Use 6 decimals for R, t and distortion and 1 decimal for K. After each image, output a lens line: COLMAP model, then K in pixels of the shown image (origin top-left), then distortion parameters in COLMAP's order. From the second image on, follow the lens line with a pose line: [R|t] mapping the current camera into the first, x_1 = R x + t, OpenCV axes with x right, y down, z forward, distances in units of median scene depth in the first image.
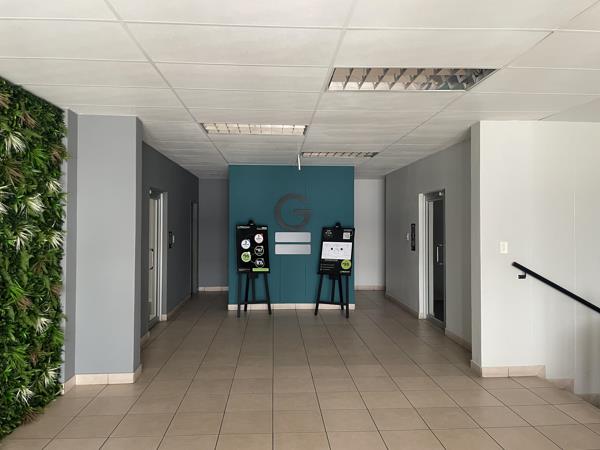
lens RADIAL K [[456.8, 0, 306.2], [0, 456.8, 220.7], [0, 0, 1]] dist [0.040578, -0.088300]
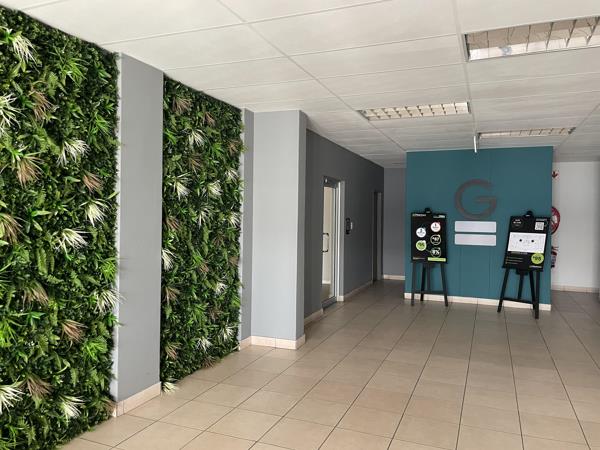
lens RADIAL K [[456.8, 0, 300.6], [0, 456.8, 224.6], [0, 0, 1]] dist [0.040578, -0.088300]
pose [[0.894696, 0.018412, -0.446295, 0.125226], [-0.008299, 0.999663, 0.024604, 0.021157], [0.446598, -0.018309, 0.894548, 0.011654]]
